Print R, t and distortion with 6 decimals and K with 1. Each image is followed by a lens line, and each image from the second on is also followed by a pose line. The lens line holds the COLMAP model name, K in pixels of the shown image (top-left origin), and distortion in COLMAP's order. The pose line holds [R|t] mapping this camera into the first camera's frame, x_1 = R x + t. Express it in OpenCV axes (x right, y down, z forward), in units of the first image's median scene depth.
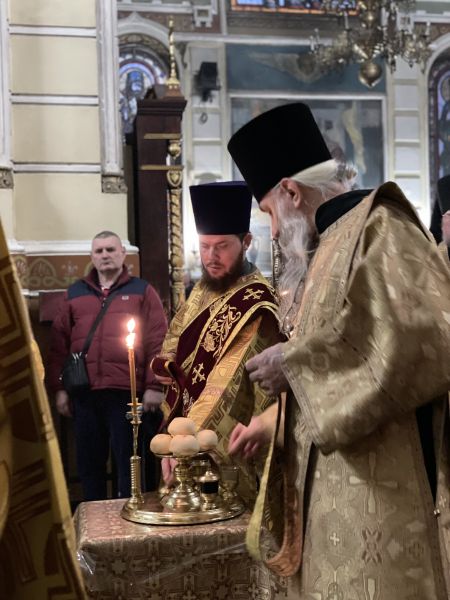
lens RADIAL K [[904.7, 0, 227.9], [0, 904.7, 298.7], [0, 0, 1]] dist [0.093390, 0.000000]
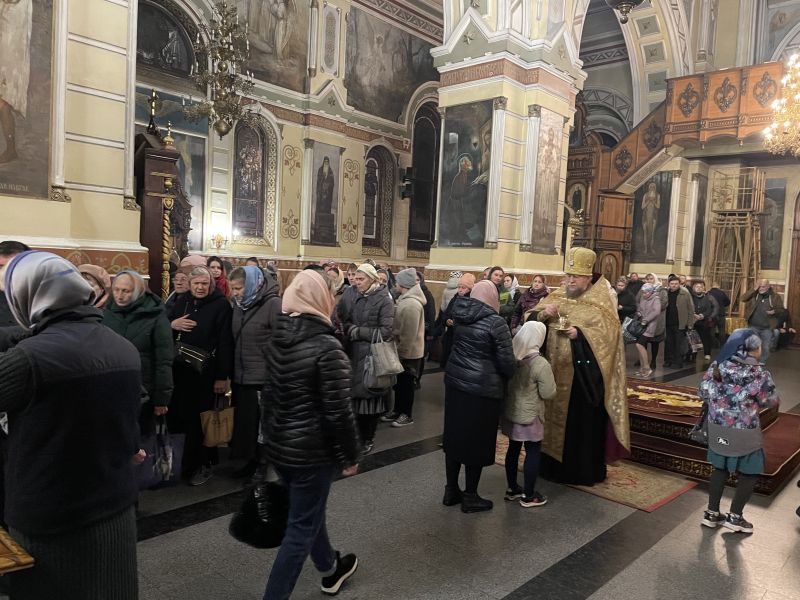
lens RADIAL K [[610.5, 0, 399.0], [0, 610.5, 304.9], [0, 0, 1]] dist [0.040115, -0.065694]
pose [[0.806000, 0.034547, 0.590907, -0.166840], [-0.081657, 0.995240, 0.053195, -0.023282], [-0.586256, -0.091127, 0.804984, -0.038864]]
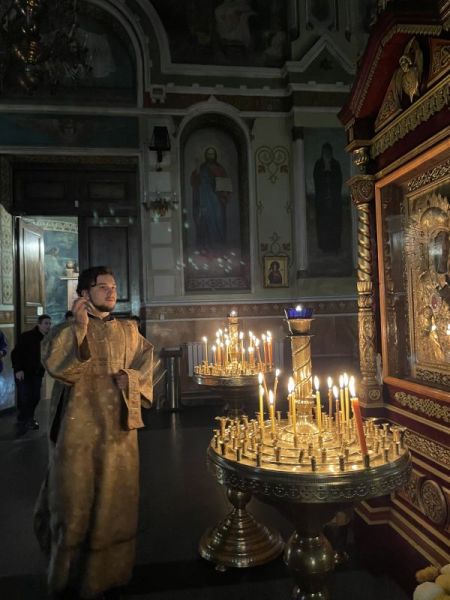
lens RADIAL K [[457.8, 0, 226.0], [0, 457.8, 300.1], [0, 0, 1]] dist [0.040115, -0.065694]
pose [[0.997335, -0.005344, -0.072758, 0.322346], [0.003206, 0.999561, -0.029470, -0.018702], [0.072884, 0.029158, 0.996914, 0.423819]]
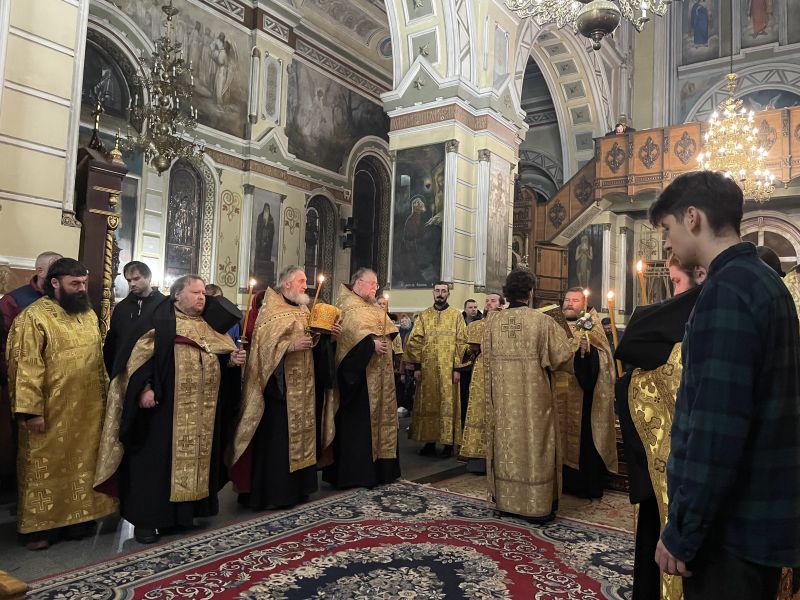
lens RADIAL K [[610.5, 0, 408.7], [0, 610.5, 294.2], [0, 0, 1]] dist [0.040115, -0.065694]
pose [[0.717027, 0.103954, 0.689250, -0.172822], [-0.067868, 0.994530, -0.079394, 0.008306], [-0.693733, 0.010150, 0.720160, 0.013253]]
